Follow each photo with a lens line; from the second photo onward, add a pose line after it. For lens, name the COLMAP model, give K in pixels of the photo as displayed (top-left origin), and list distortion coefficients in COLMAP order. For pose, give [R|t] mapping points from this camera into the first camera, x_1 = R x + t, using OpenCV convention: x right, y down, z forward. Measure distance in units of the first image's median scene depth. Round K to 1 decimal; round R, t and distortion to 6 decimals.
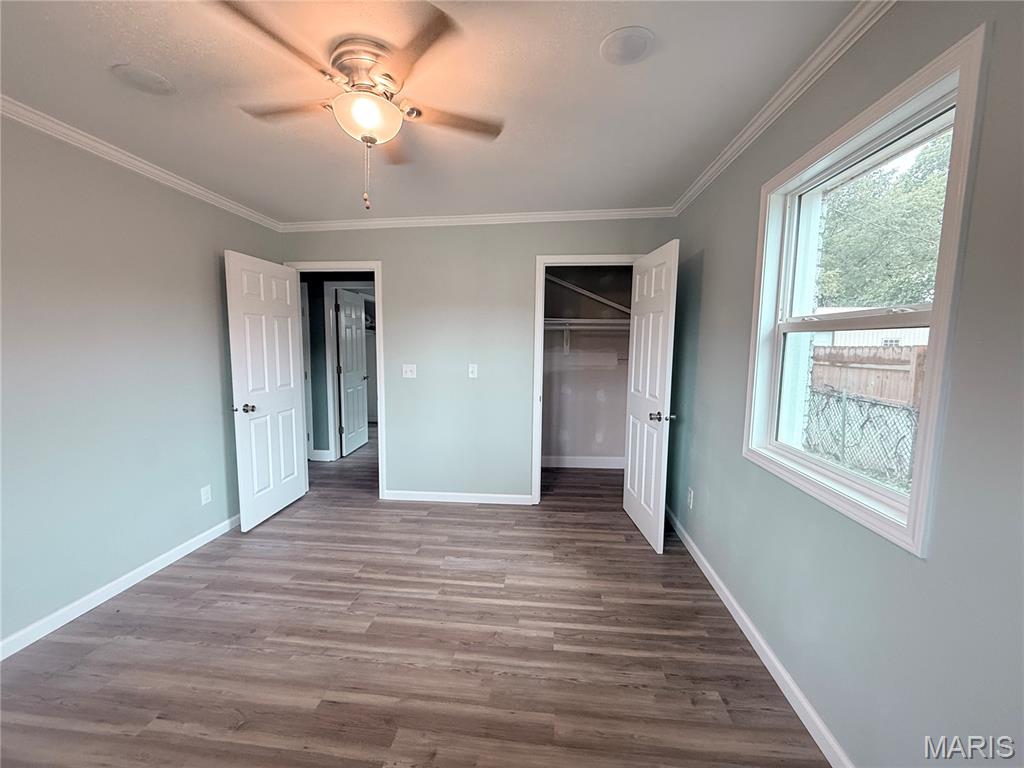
lens RADIAL K [[406.8, 0, 510.4], [0, 406.8, 386.2], [0, 0, 1]] dist [-0.007157, -0.000165]
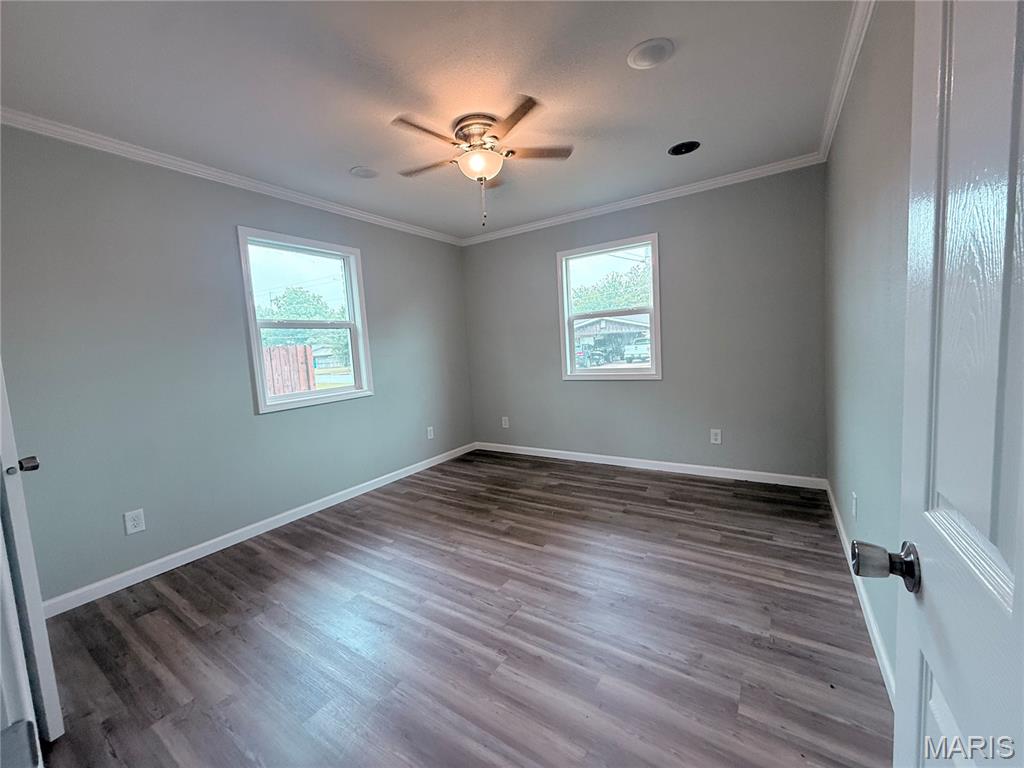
lens RADIAL K [[406.8, 0, 511.4], [0, 406.8, 377.6], [0, 0, 1]] dist [-0.007157, -0.000165]
pose [[-0.889055, 0.002159, 0.457796, -0.782671], [0.093590, 0.979727, 0.177134, -0.109570], [-0.448132, 0.200327, -0.871233, 1.664754]]
